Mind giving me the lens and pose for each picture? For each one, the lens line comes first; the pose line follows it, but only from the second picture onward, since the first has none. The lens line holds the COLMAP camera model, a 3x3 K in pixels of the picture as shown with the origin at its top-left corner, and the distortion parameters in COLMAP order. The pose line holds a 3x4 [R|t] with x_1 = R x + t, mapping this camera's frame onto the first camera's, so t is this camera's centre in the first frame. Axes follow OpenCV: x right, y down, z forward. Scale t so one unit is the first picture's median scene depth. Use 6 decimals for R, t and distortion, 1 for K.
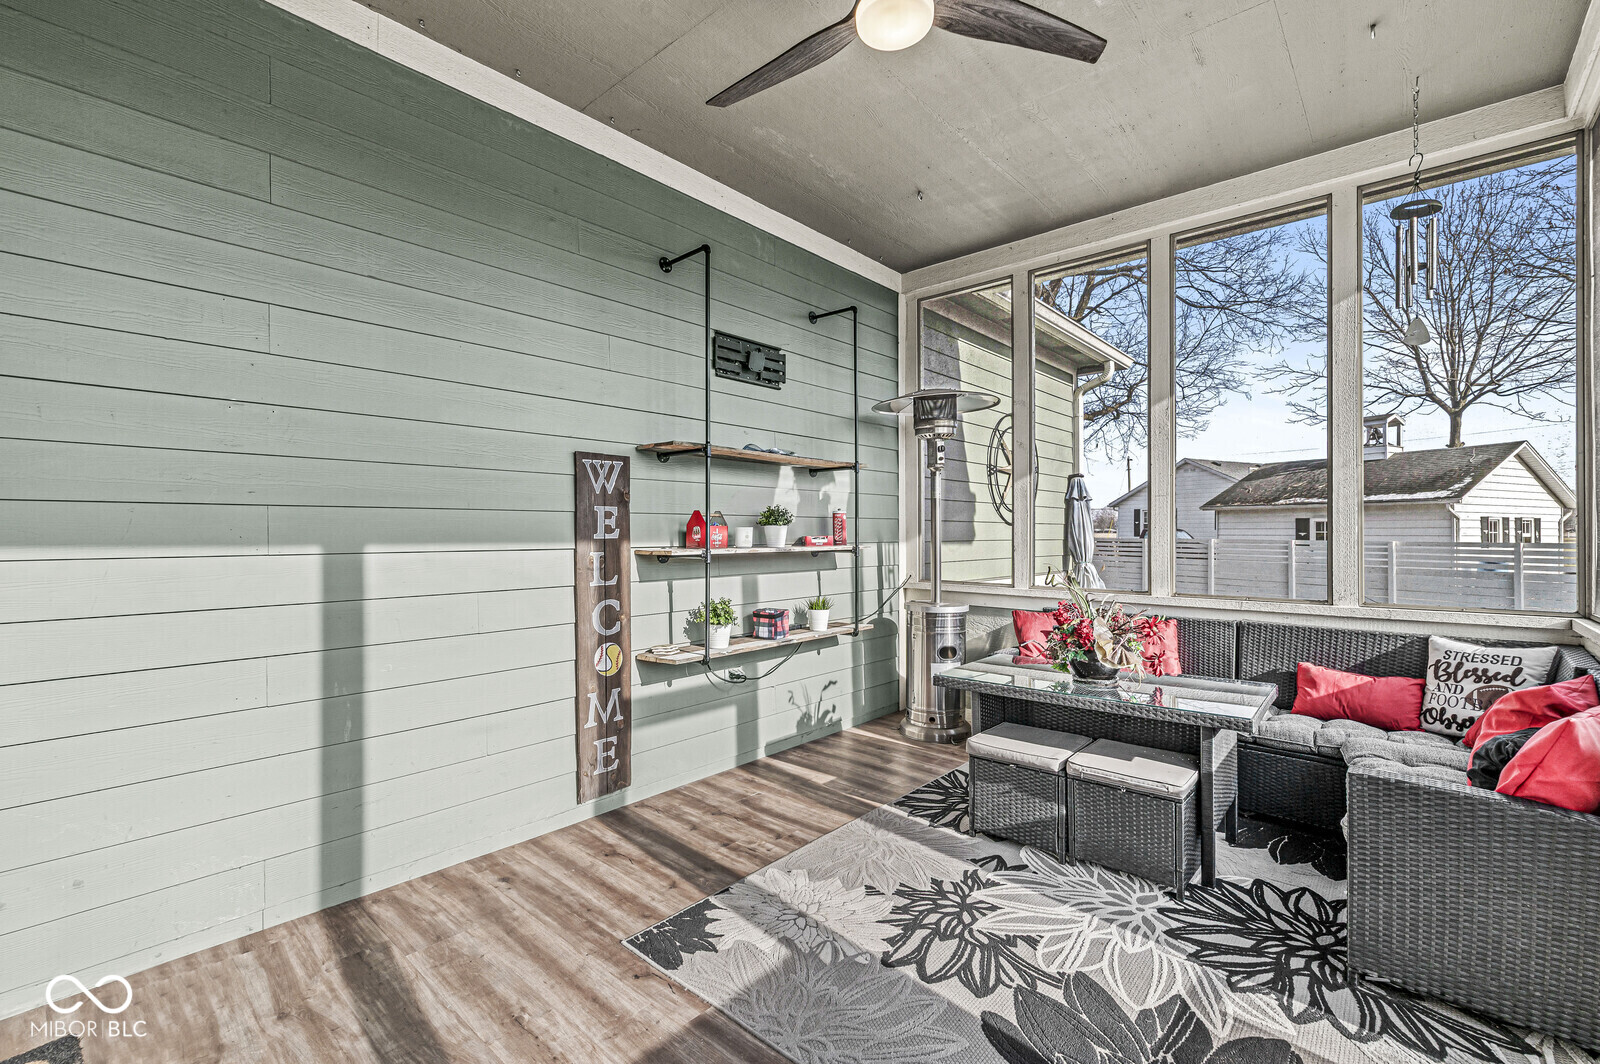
lens RADIAL K [[696.6, 0, 800.2], [0, 696.6, 529.3], [0, 0, 1]] dist [0.002894, 0.000185]
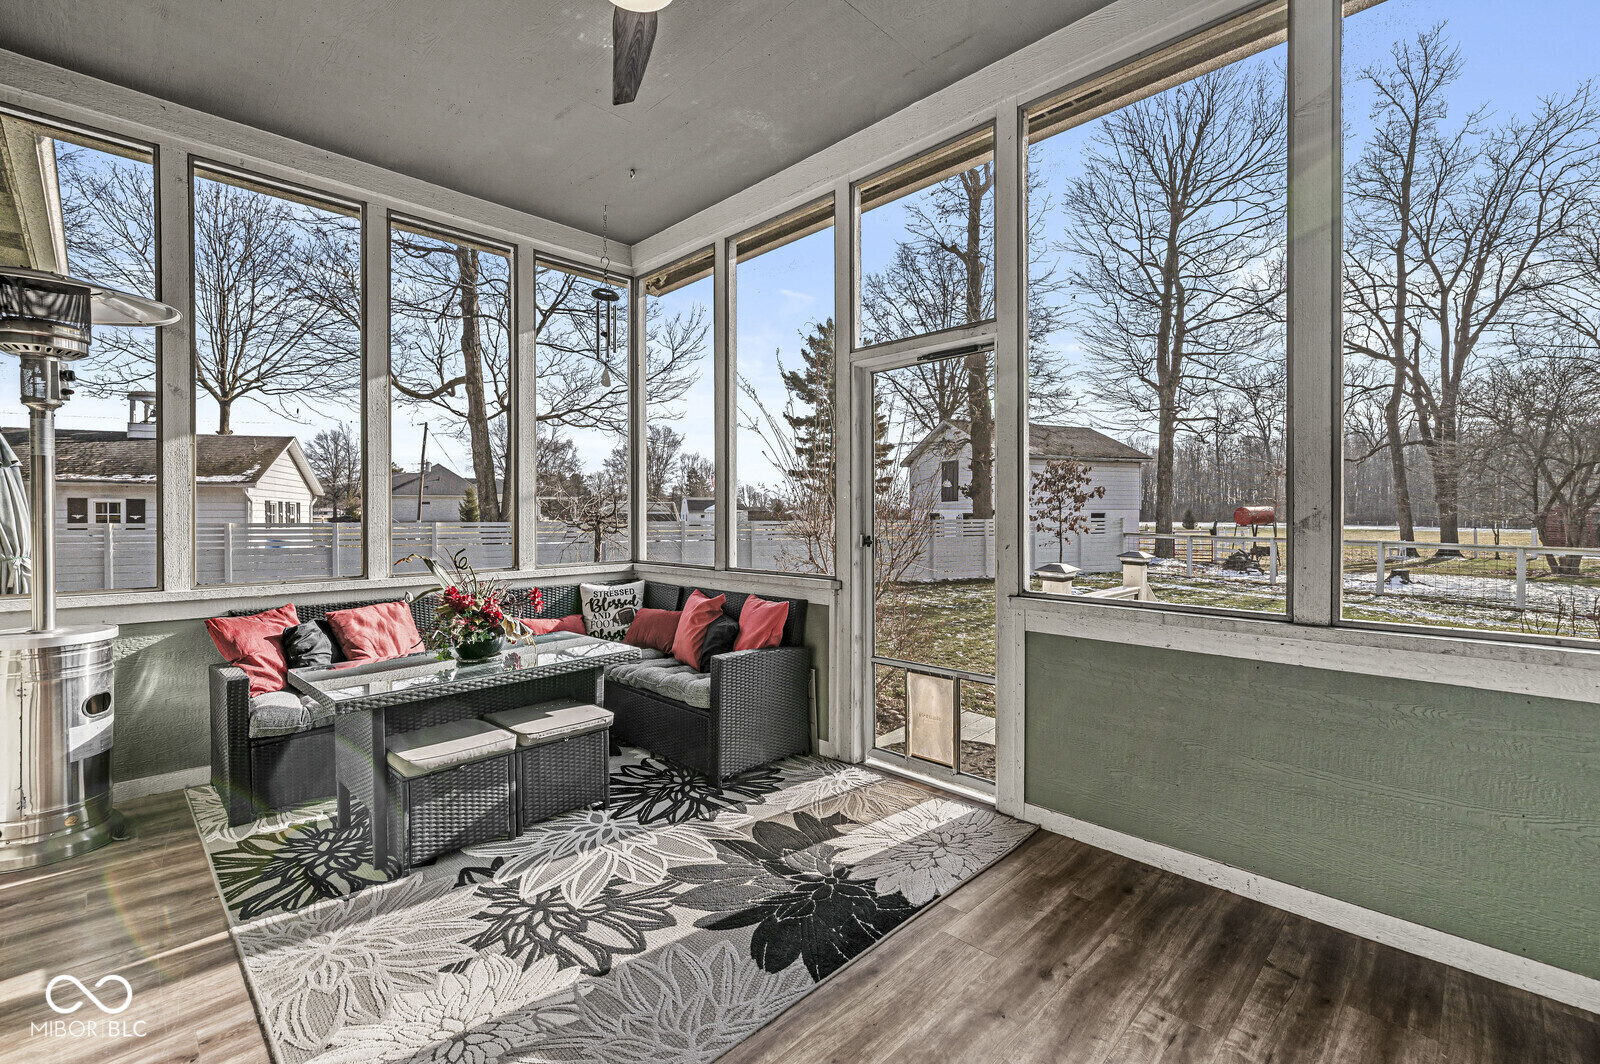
lens RADIAL K [[696.6, 0, 801.7], [0, 696.6, 521.7], [0, 0, 1]] dist [0.002894, 0.000185]
pose [[0.055155, -0.010357, 0.998424, -0.601583], [-0.003945, 0.999936, 0.010590, 0.005725], [-0.998470, -0.004523, 0.055111, 0.521894]]
